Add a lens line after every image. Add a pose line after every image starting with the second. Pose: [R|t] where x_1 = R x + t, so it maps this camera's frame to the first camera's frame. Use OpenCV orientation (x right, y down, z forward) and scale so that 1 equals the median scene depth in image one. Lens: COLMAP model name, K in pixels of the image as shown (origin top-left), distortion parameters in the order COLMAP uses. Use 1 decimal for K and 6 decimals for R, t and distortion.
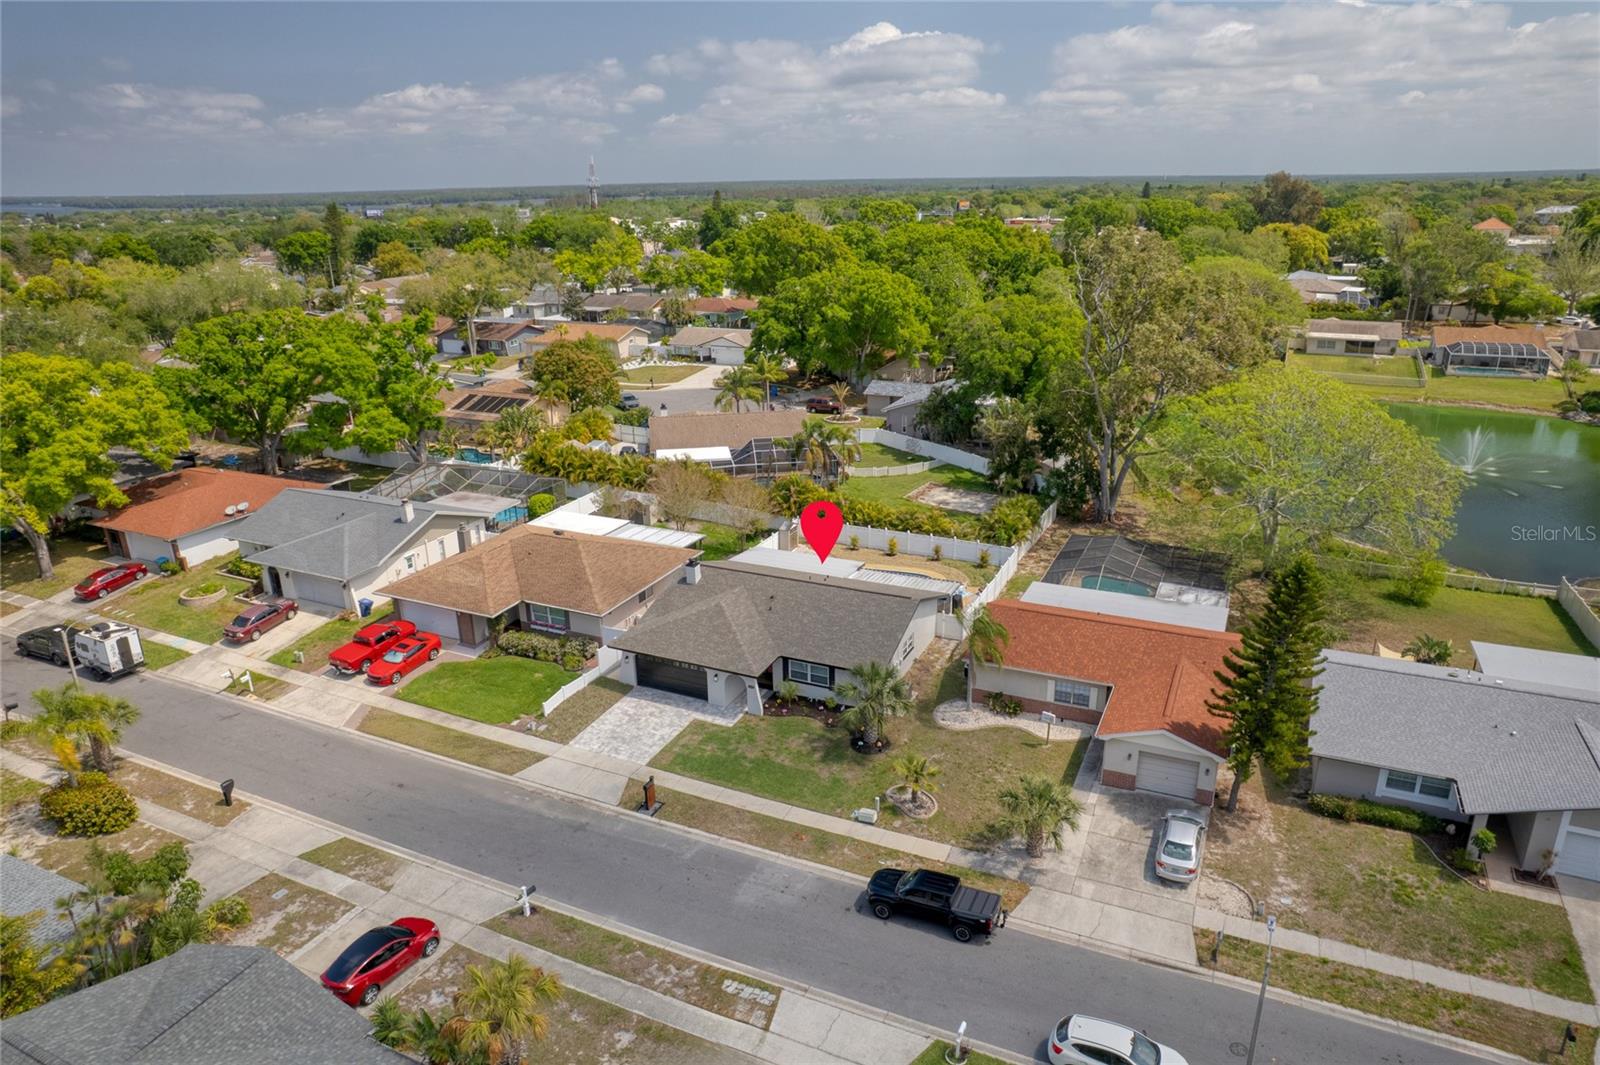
lens RADIAL K [[1015.5, 0, 800.0], [0, 1015.5, 532.5], [0, 0, 1]] dist [-0.073936, 0.063591]
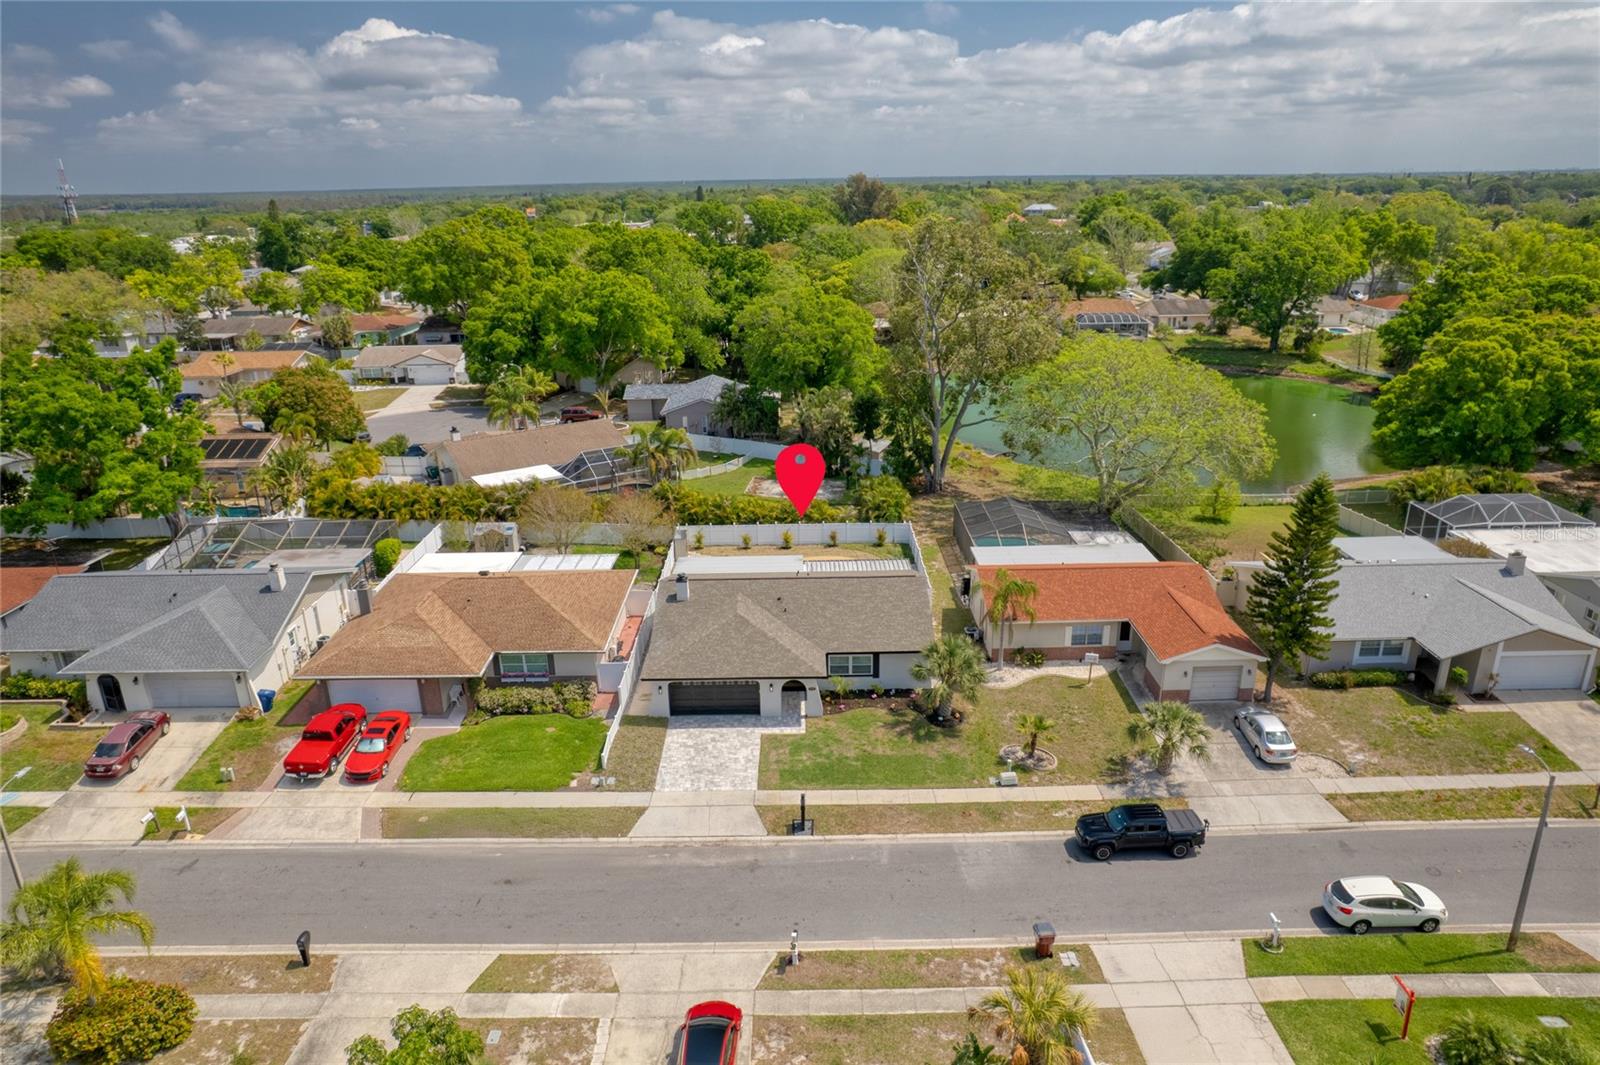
lens RADIAL K [[1015.5, 0, 800.0], [0, 1015.5, 532.5], [0, 0, 1]] dist [-0.073936, 0.063591]
pose [[0.904531, -0.138329, 0.403346, -0.351973], [0.140680, 0.989765, 0.023960, -0.017776], [-0.402533, 0.035070, 0.914734, 0.087402]]
